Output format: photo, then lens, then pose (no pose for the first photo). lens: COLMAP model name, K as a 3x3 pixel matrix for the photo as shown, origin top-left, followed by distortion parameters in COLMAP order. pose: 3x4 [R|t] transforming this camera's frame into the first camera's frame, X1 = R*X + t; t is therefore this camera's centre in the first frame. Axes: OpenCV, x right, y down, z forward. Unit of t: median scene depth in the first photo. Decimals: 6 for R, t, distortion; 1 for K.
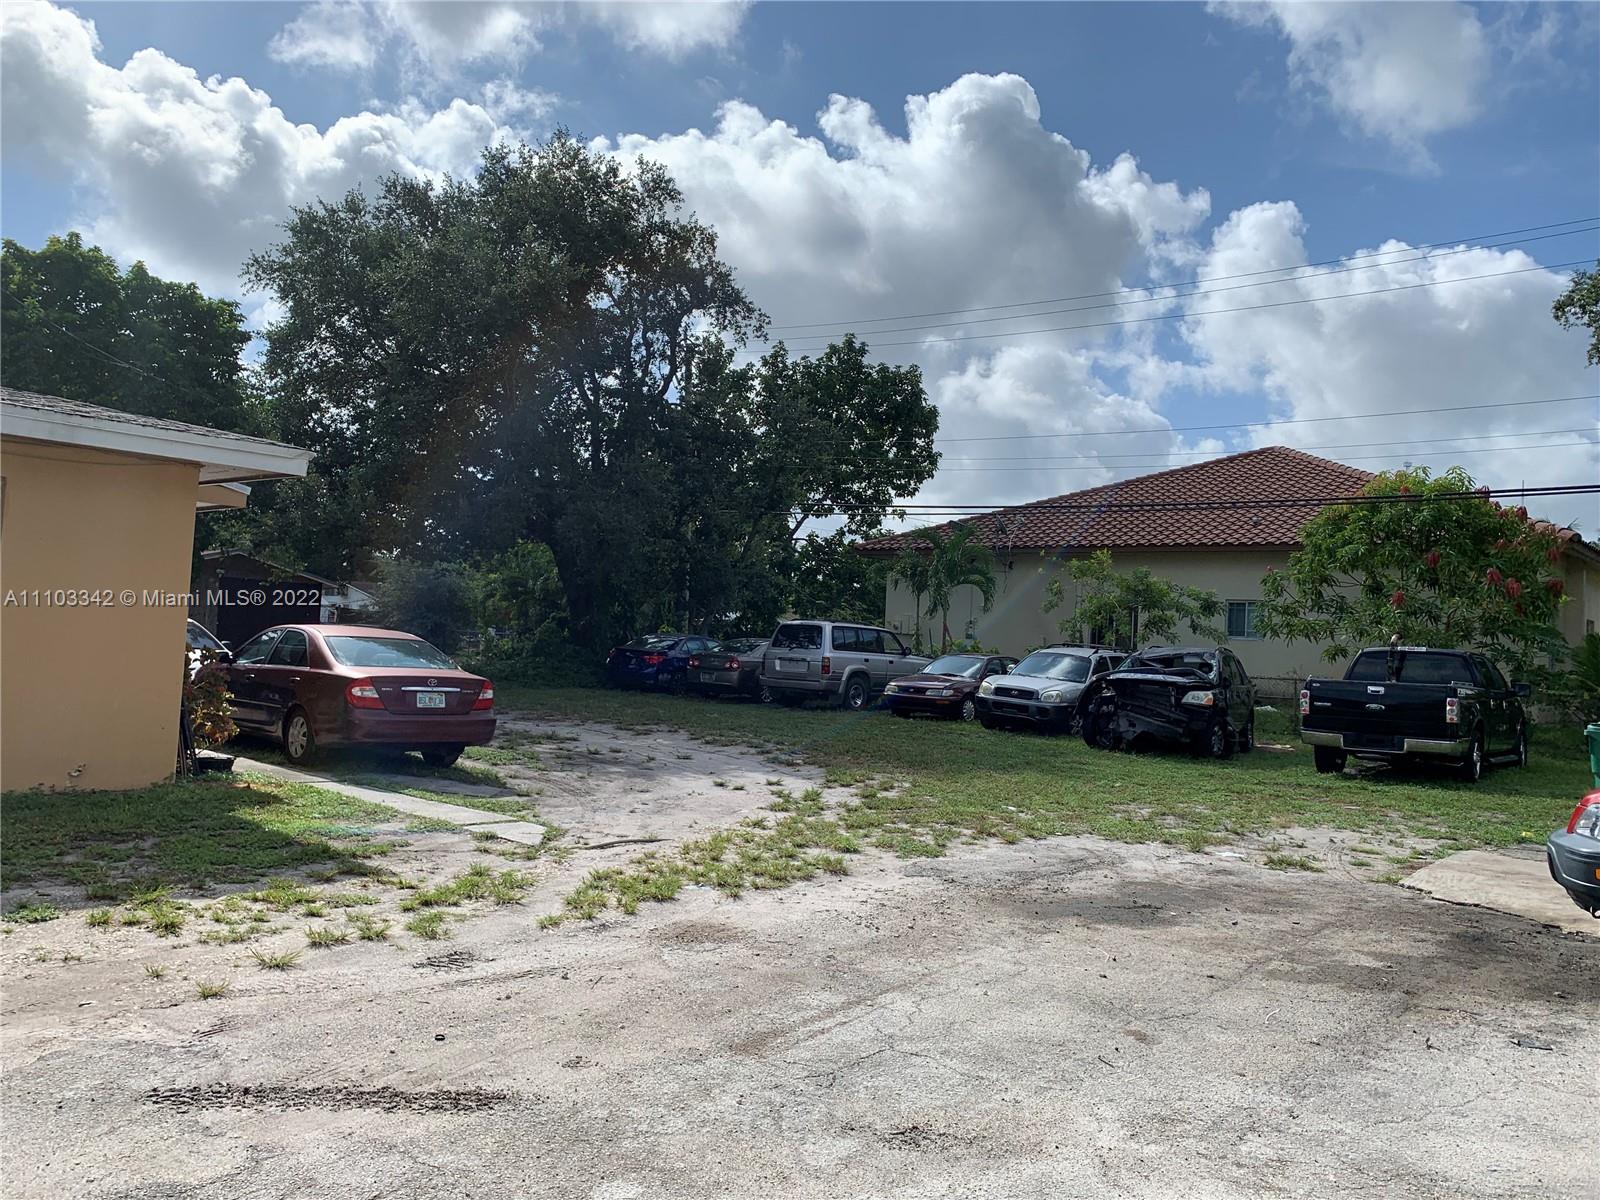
lens RADIAL K [[1221.7, 0, 800.0], [0, 1221.7, 600.0], [0, 0, 1]] dist [0.055049, -0.082368]
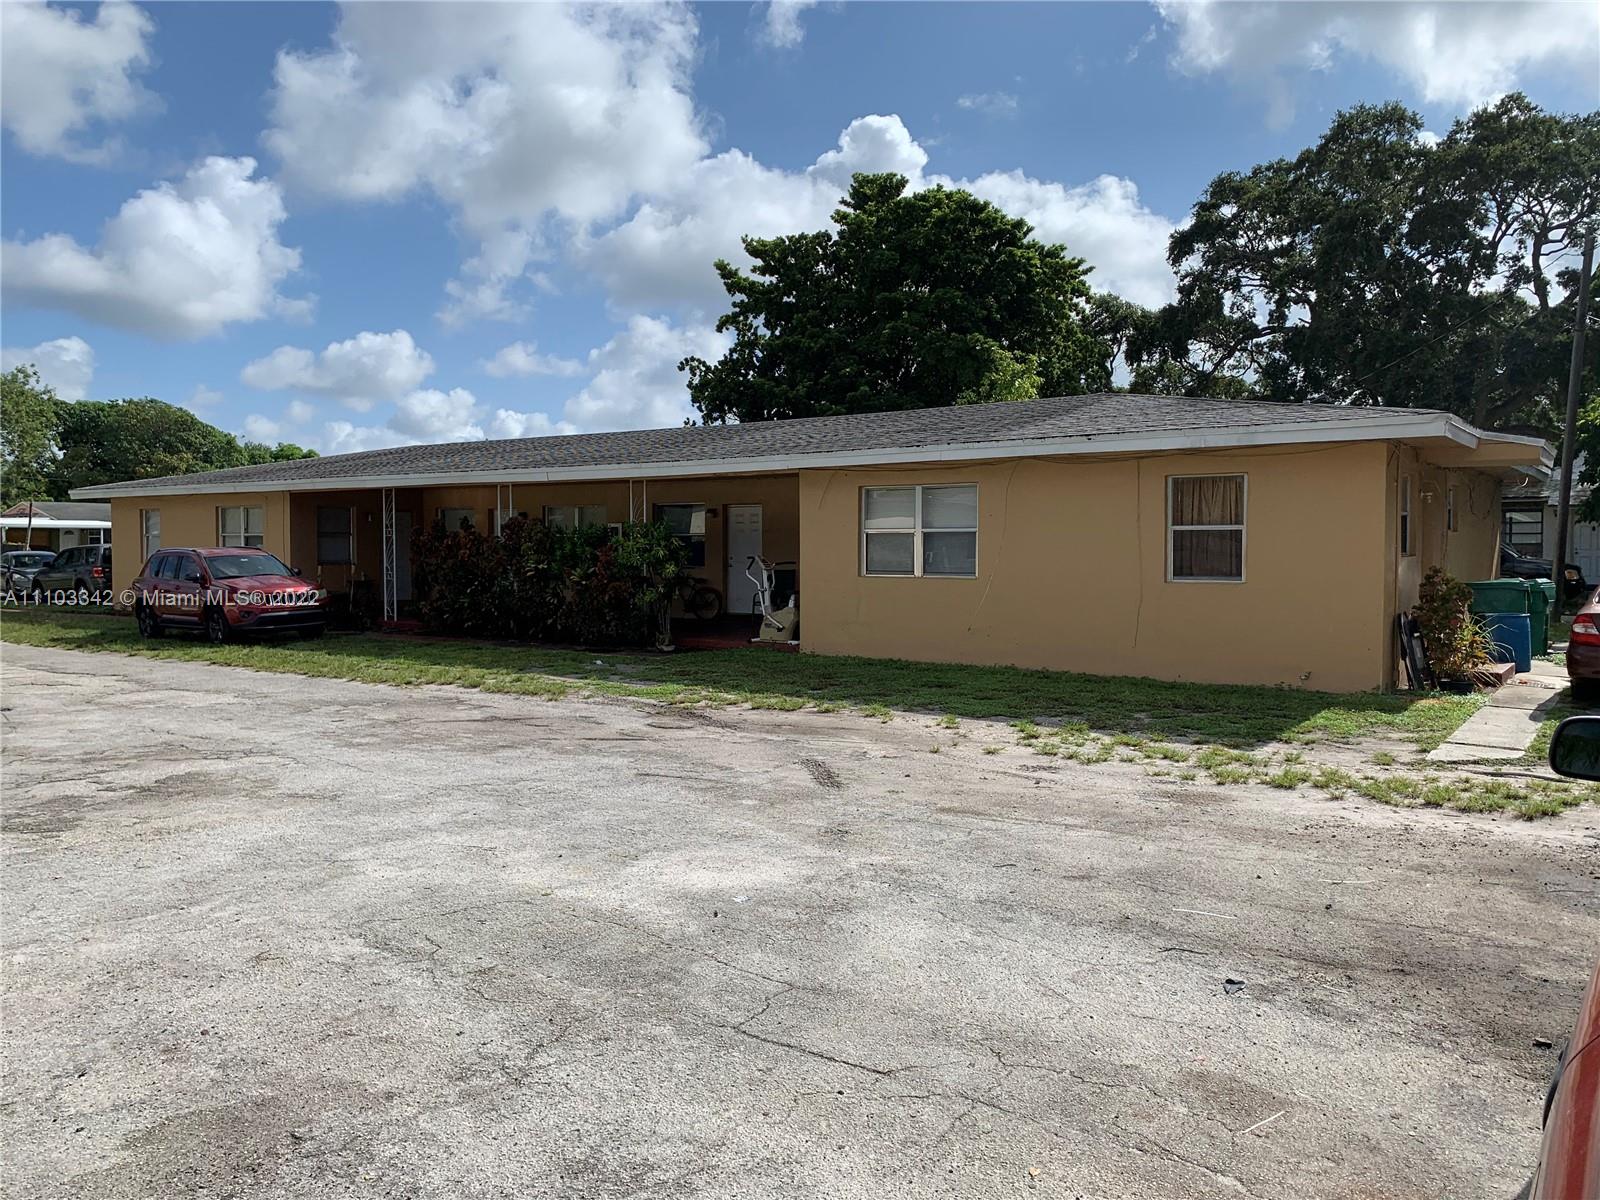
lens RADIAL K [[1225.3, 0, 800.0], [0, 1225.3, 600.0], [0, 0, 1]] dist [0.086221, -0.065035]
pose [[0.074943, -0.004019, -0.997180, 0.327651], [0.038358, 0.999263, -0.001144, 0.013506], [0.996450, -0.038164, 0.075042, 0.136531]]
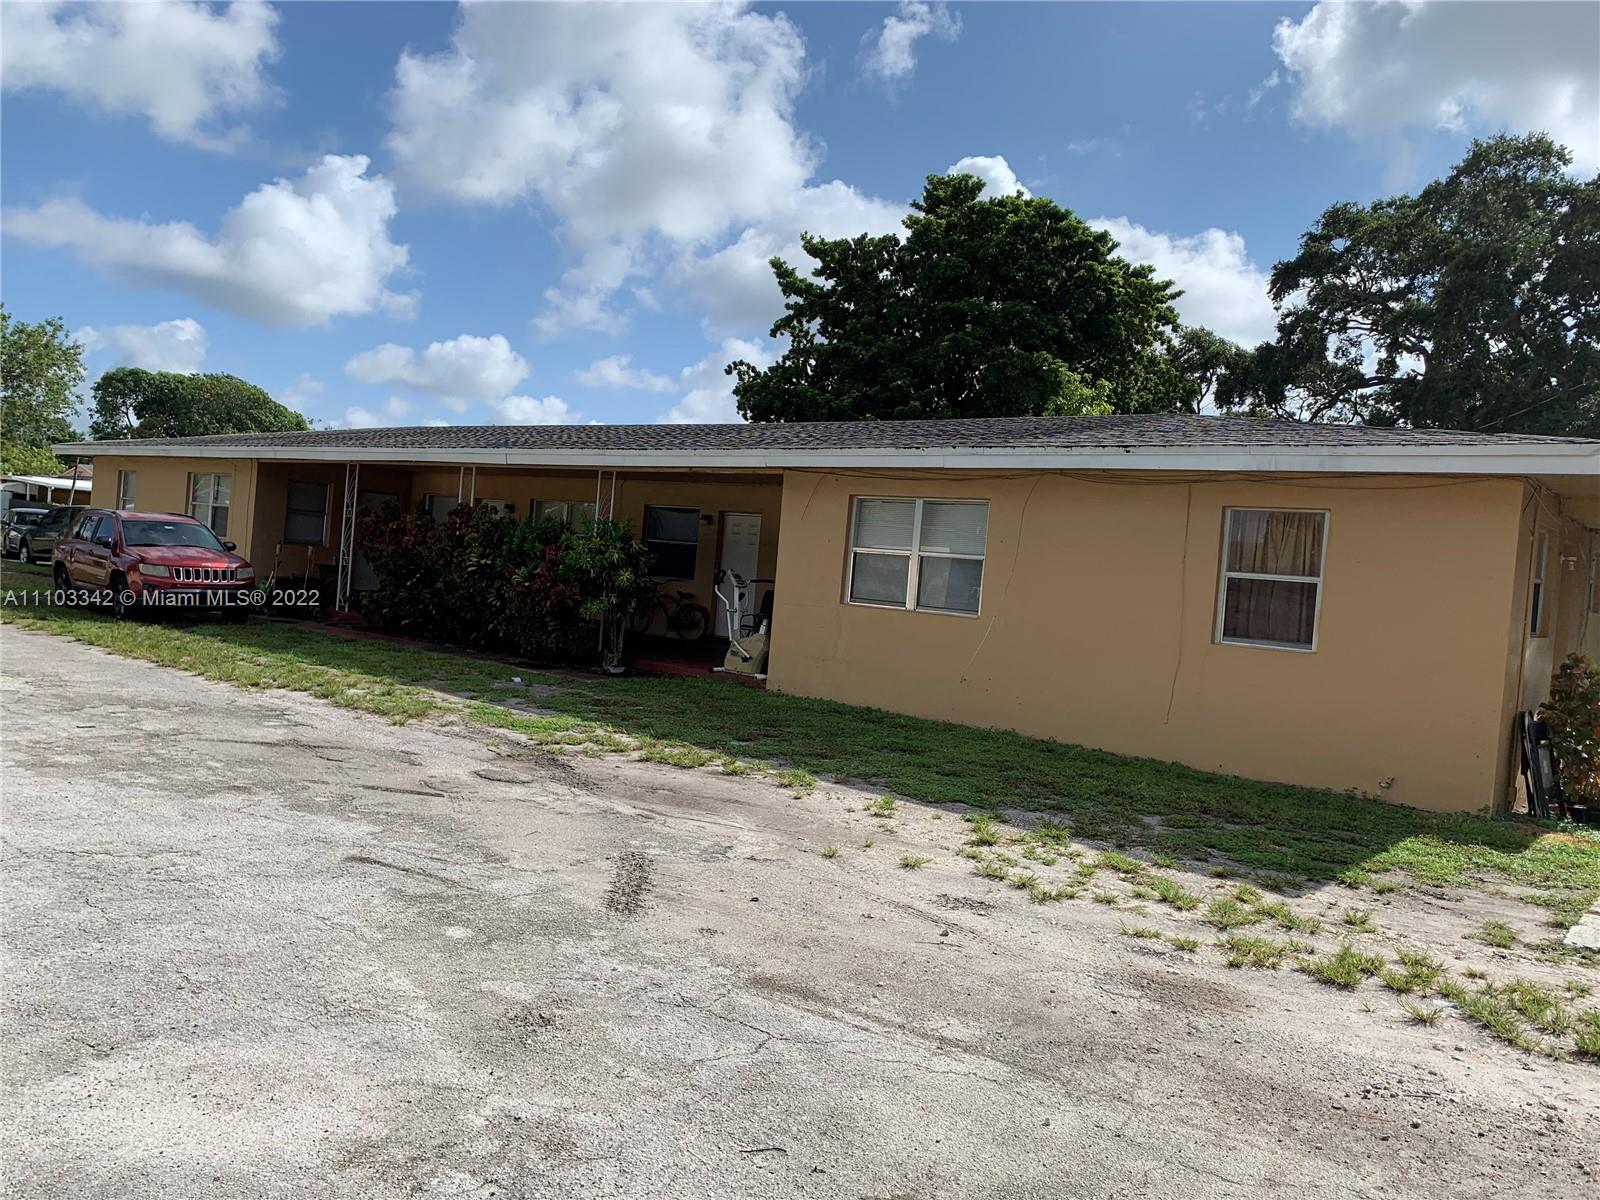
lens RADIAL K [[1219.8, 0, 797.6], [0, 1219.8, 605.7], [0, 0, 1]] dist [0.043862, -0.011781]
pose [[0.009845, -0.019649, -0.999758, 0.196724], [-0.049405, 0.998576, -0.020112, 0.014043], [0.998730, 0.049591, 0.008860, 0.201366]]
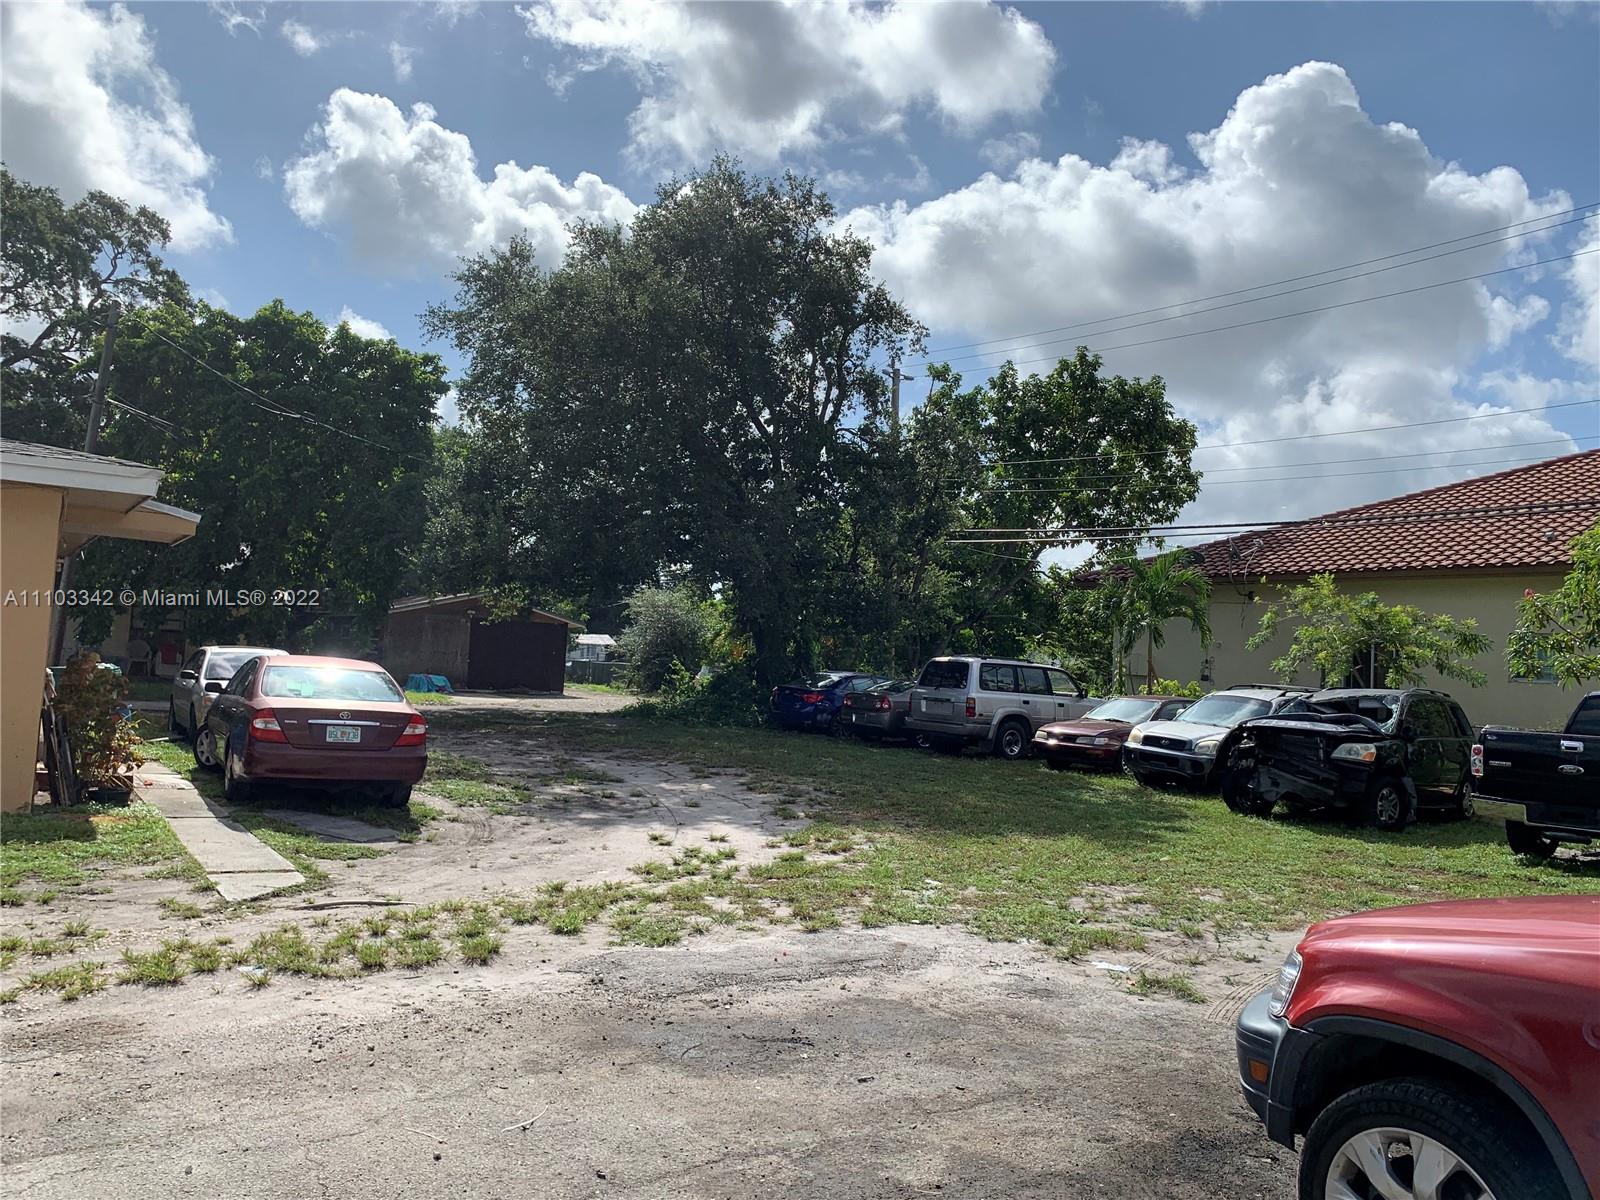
lens RADIAL K [[1221.7, 0, 800.0], [0, 1221.7, 600.0], [0, 0, 1]] dist [0.055049, -0.082368]
pose [[0.956913, -0.013384, -0.290065, 0.161242], [0.002986, 0.999338, -0.036260, 0.007377], [0.290358, 0.033831, 0.956320, 0.104801]]
